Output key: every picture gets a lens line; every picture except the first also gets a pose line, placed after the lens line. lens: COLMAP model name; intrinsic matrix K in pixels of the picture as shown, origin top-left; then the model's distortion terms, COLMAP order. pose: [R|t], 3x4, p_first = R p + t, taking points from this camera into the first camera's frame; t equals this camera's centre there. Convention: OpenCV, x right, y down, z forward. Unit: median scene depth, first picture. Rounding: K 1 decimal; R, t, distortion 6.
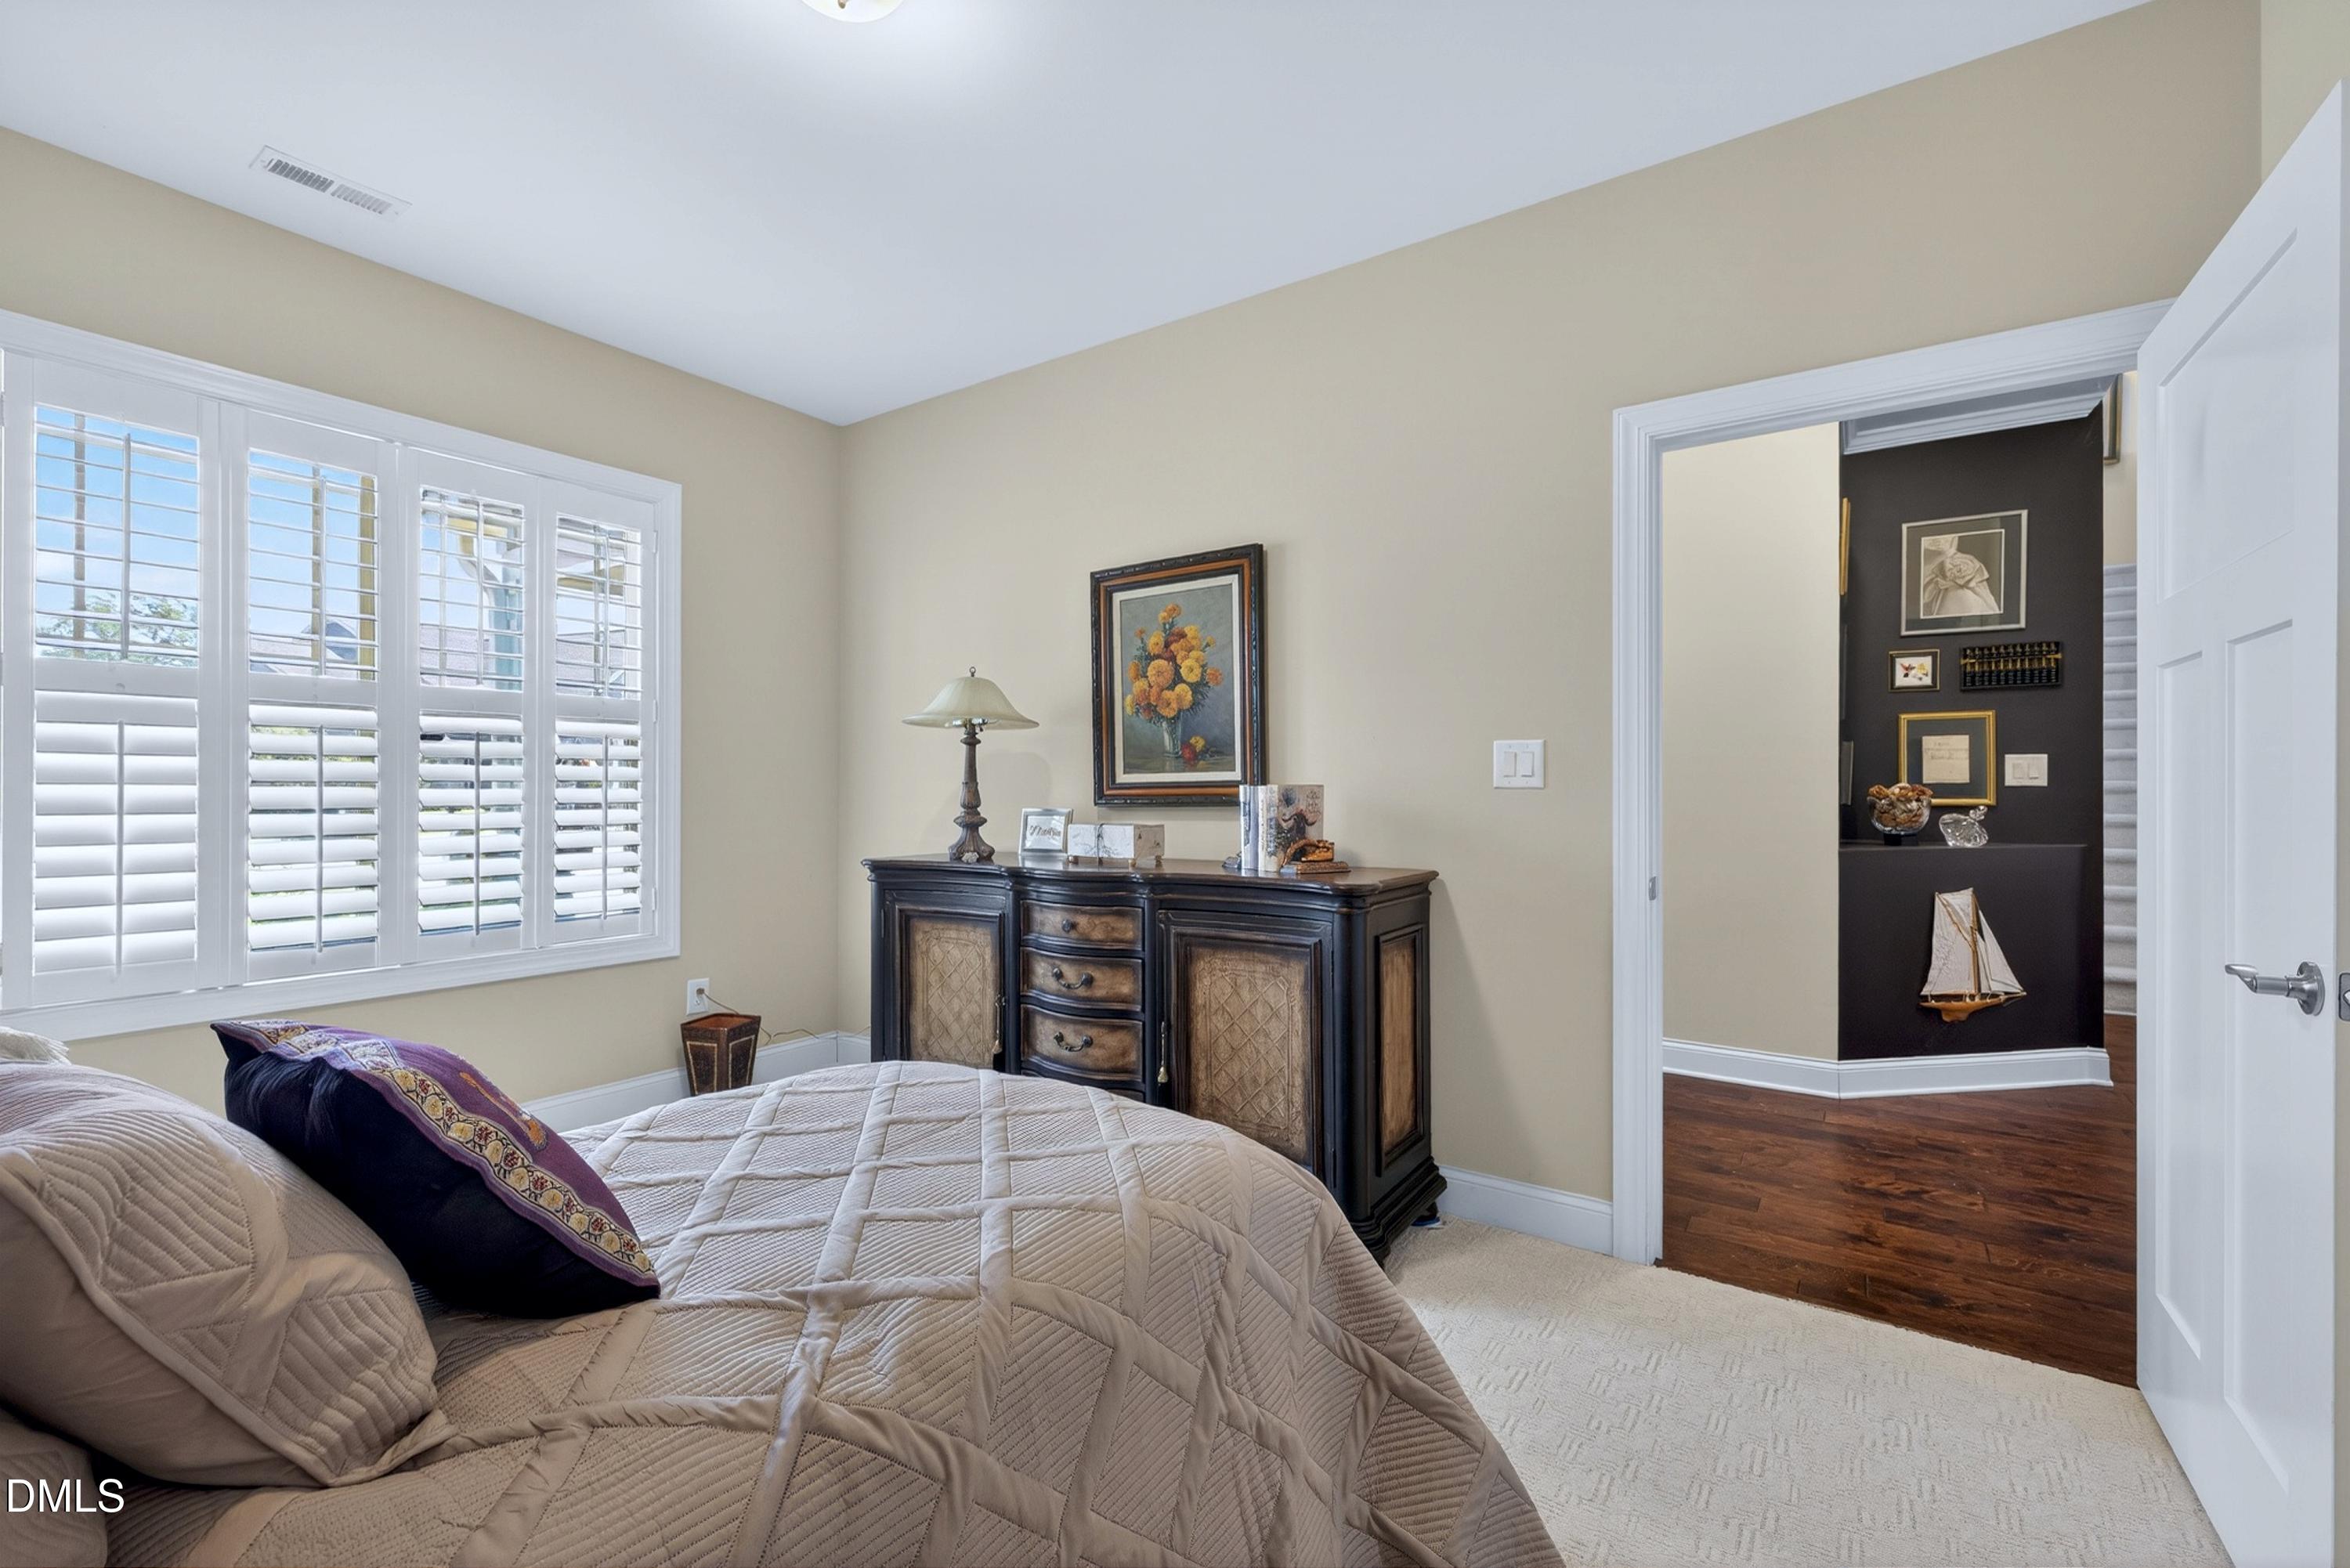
lens RADIAL K [[1013.8, 0, 1175.0], [0, 1013.8, 784.0], [0, 0, 1]] dist [0.009687, -0.000857]
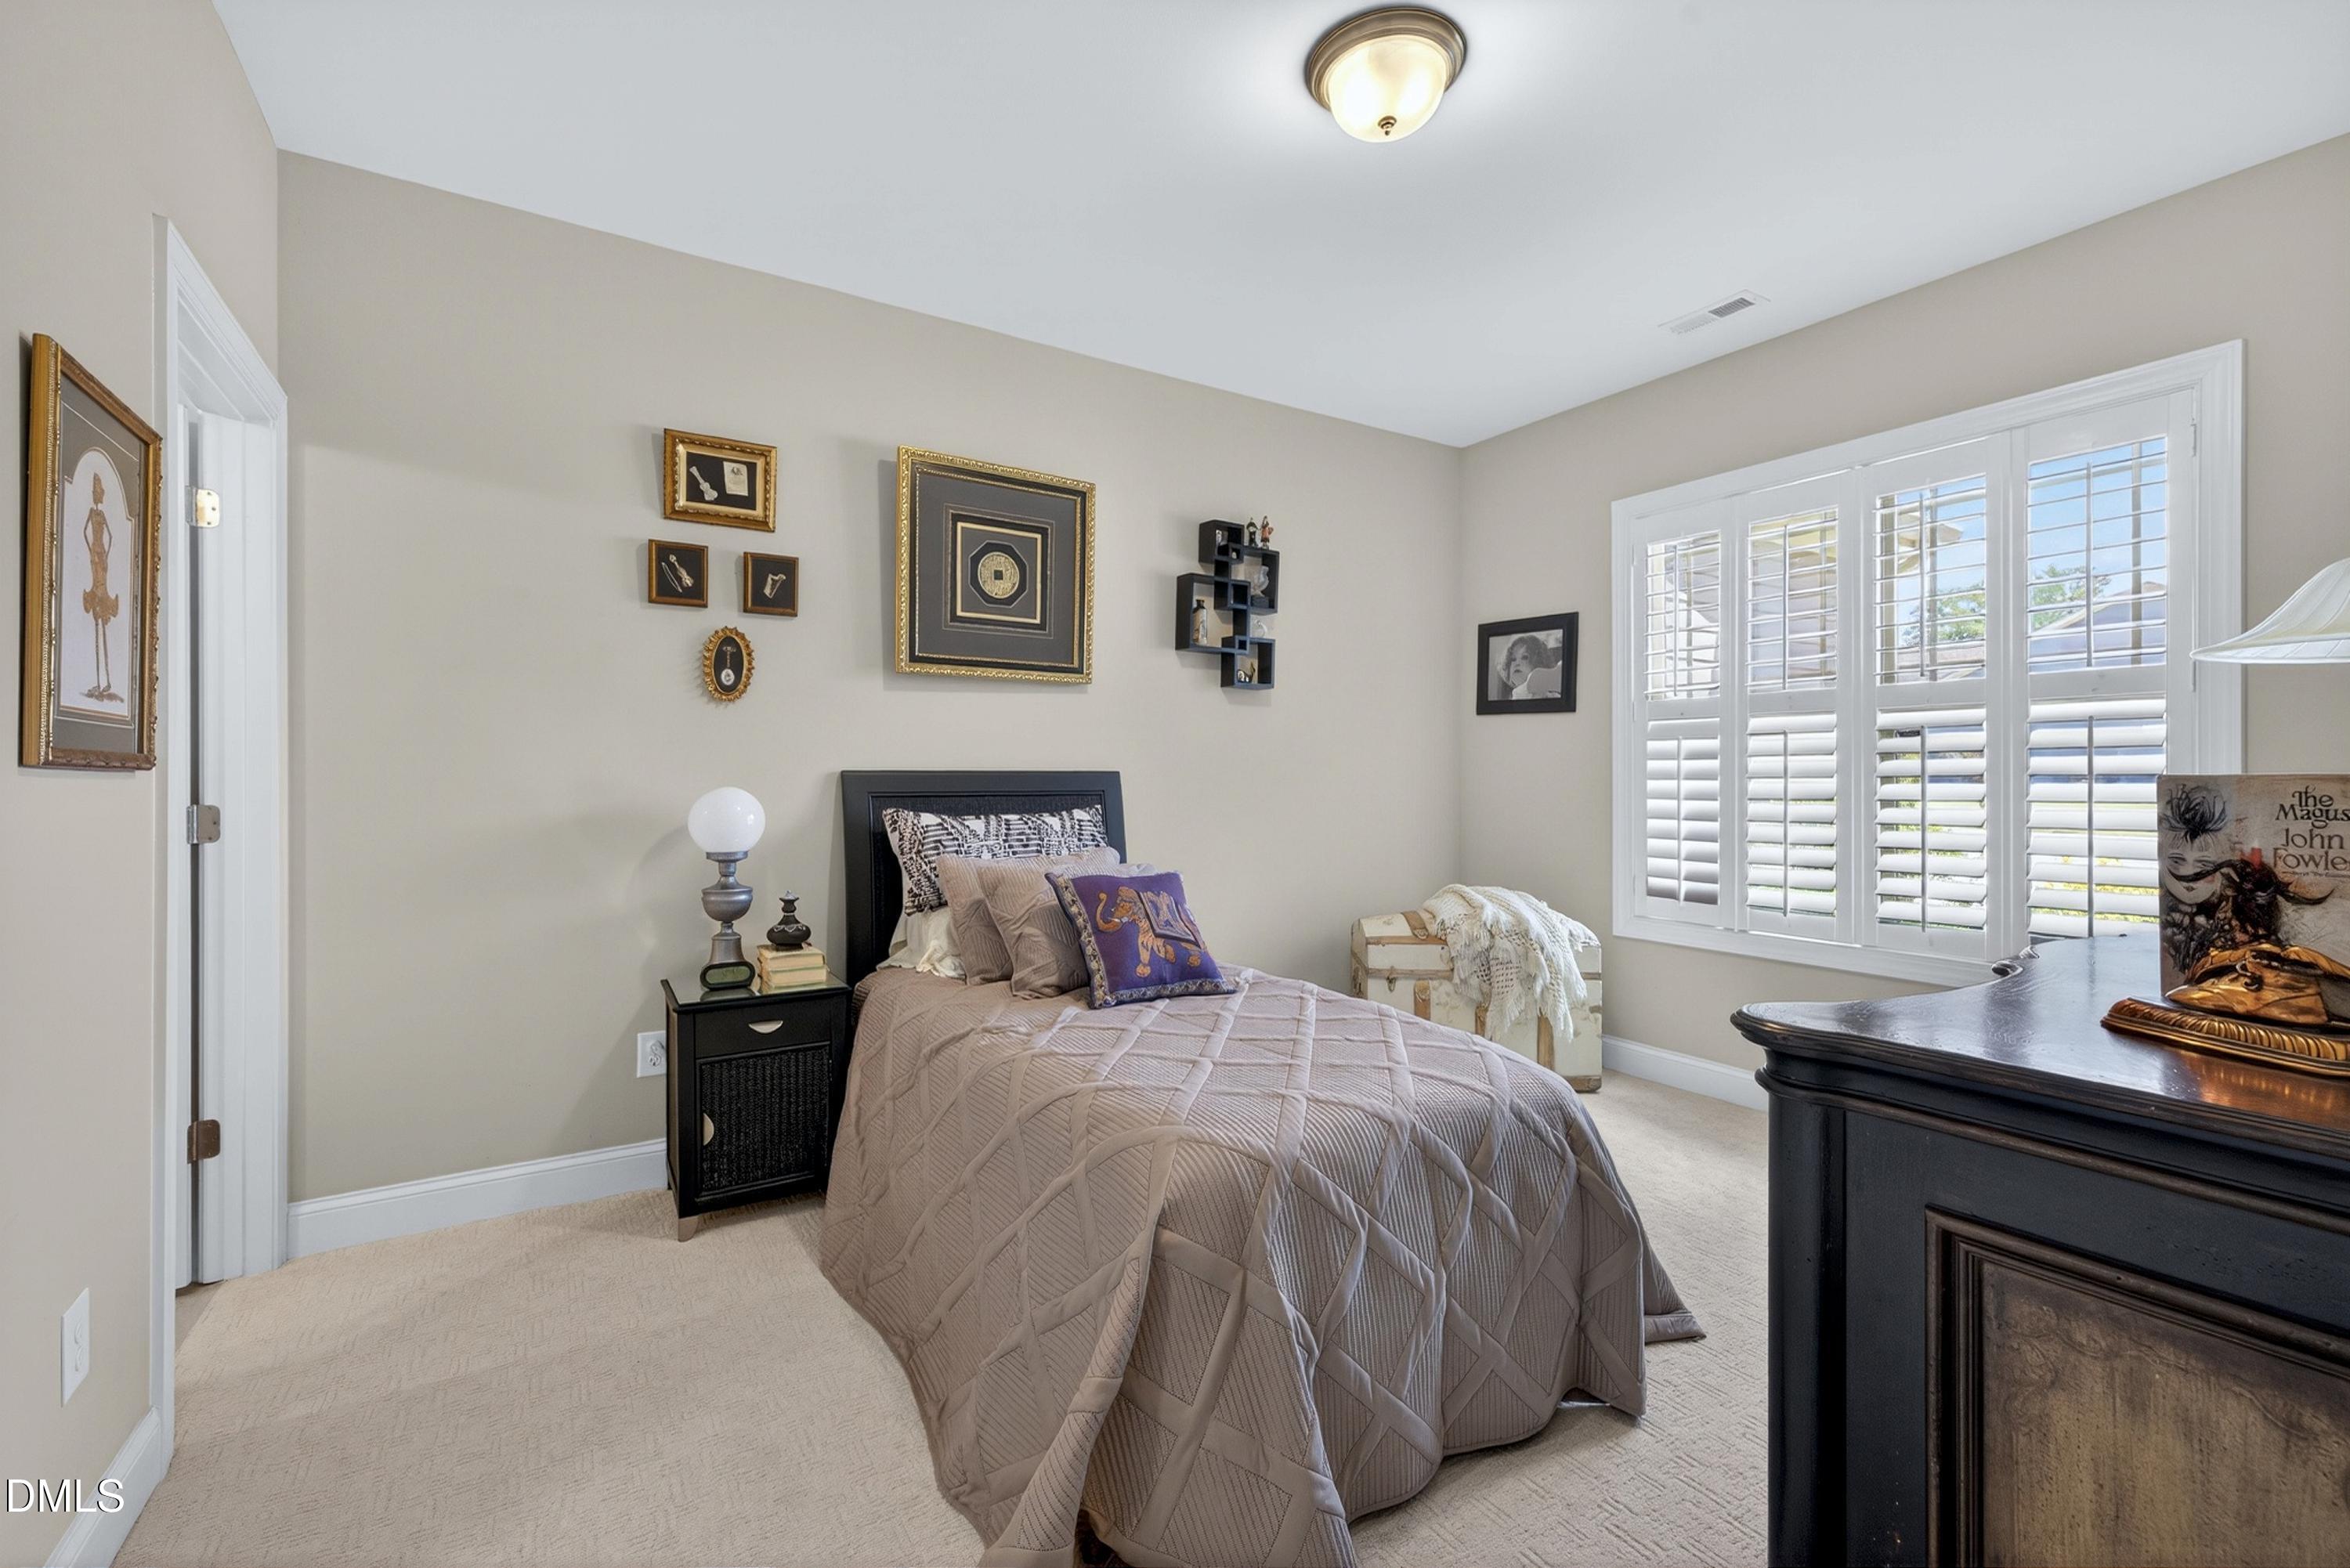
lens RADIAL K [[1013.8, 0, 1175.0], [0, 1013.8, 784.0], [0, 0, 1]] dist [0.009687, -0.000857]
pose [[-0.406365, 0.003980, -0.913702, 0.566624], [0.001096, 0.999992, 0.003869, 0.001376], [0.913710, 0.000571, -0.406366, 0.819296]]
